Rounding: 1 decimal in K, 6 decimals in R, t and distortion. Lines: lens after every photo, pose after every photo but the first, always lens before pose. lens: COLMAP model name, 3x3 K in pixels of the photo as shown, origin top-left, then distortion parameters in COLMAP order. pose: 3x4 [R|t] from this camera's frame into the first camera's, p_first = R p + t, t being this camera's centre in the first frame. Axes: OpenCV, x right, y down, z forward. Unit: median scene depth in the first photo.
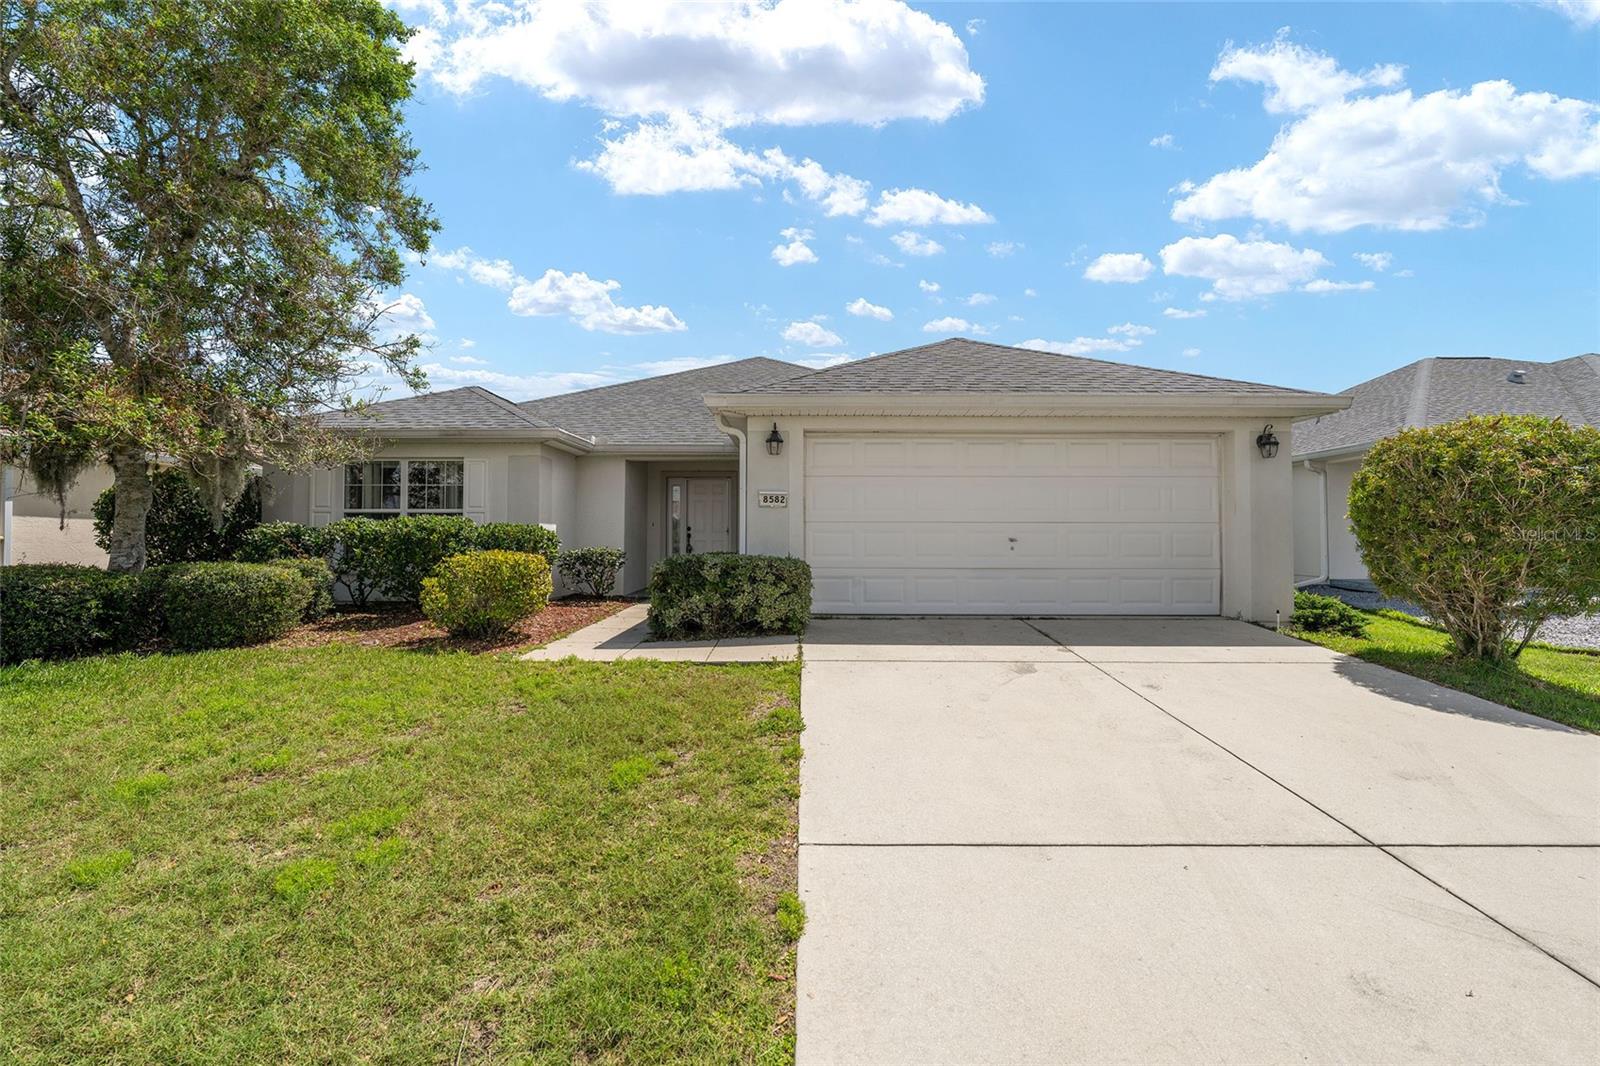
lens RADIAL K [[636.8, 0, 802.7], [0, 636.8, 534.9], [0, 0, 1]] dist [-0.001155, 0.000834]
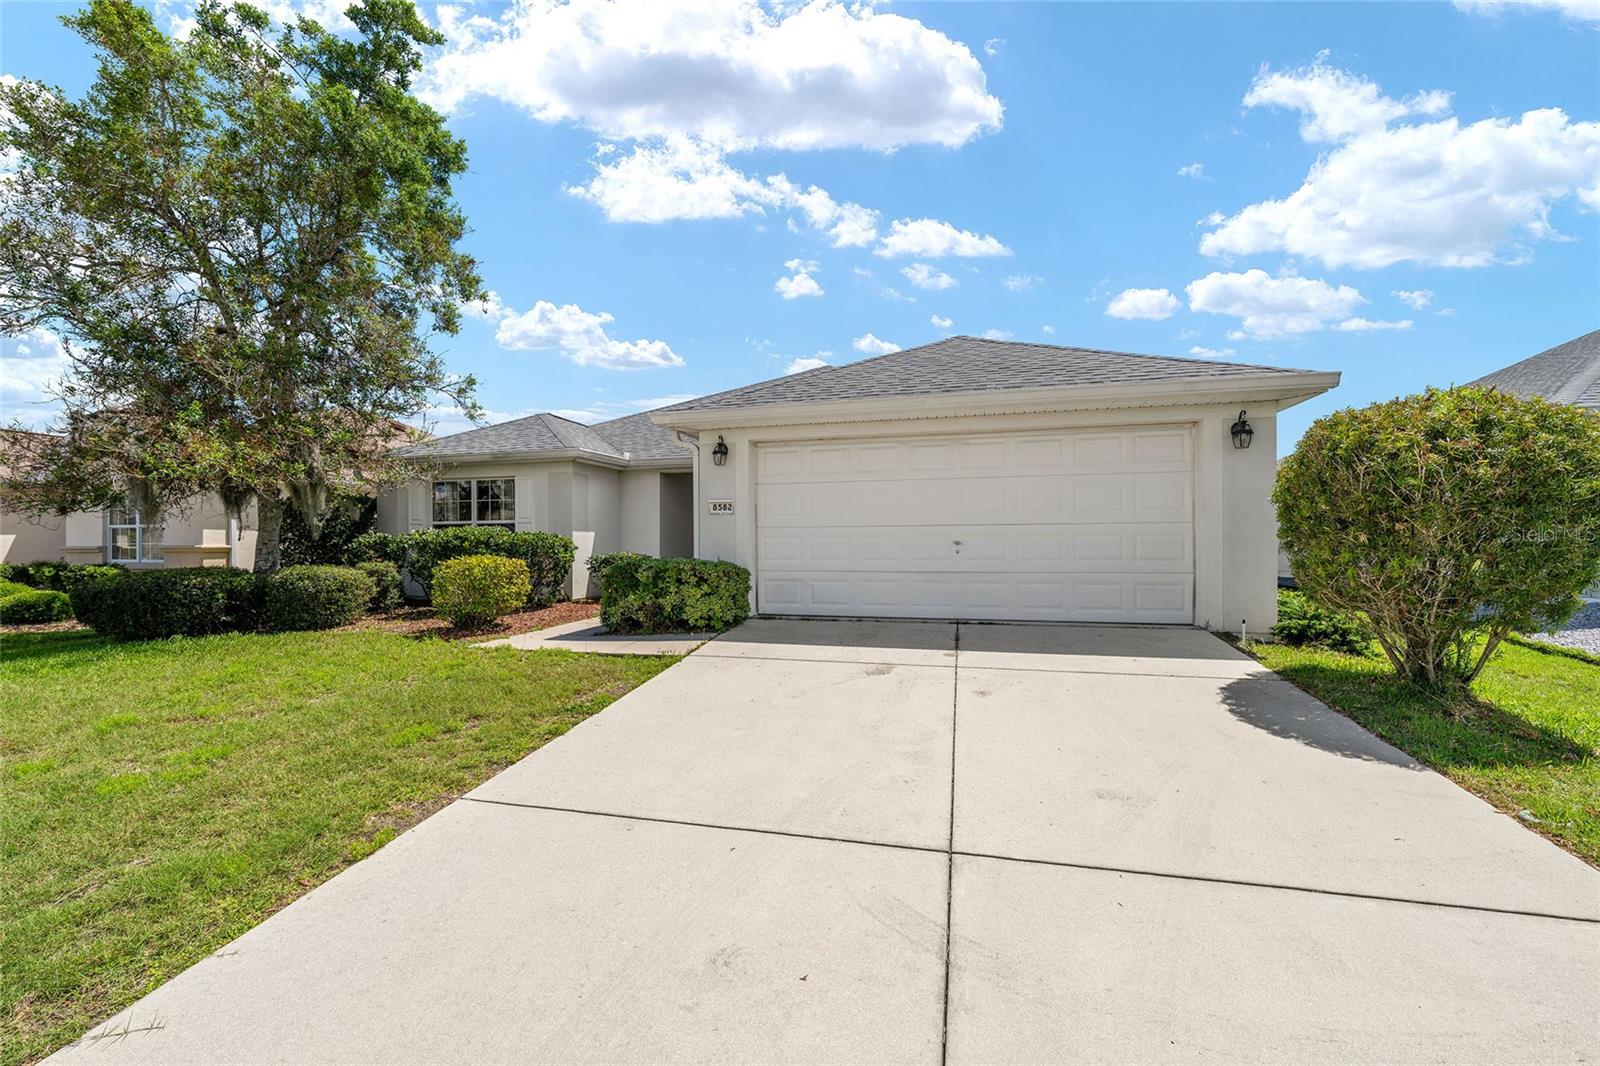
lens RADIAL K [[624.5, 0, 800.4], [0, 624.5, 559.1], [0, 0, 1]] dist [-0.001389, -0.000042]
pose [[0.970977, -0.001633, -0.239167, 0.334584], [0.009466, 0.999456, 0.031608, -0.000391], [0.238986, -0.032954, 0.970464, 0.005751]]
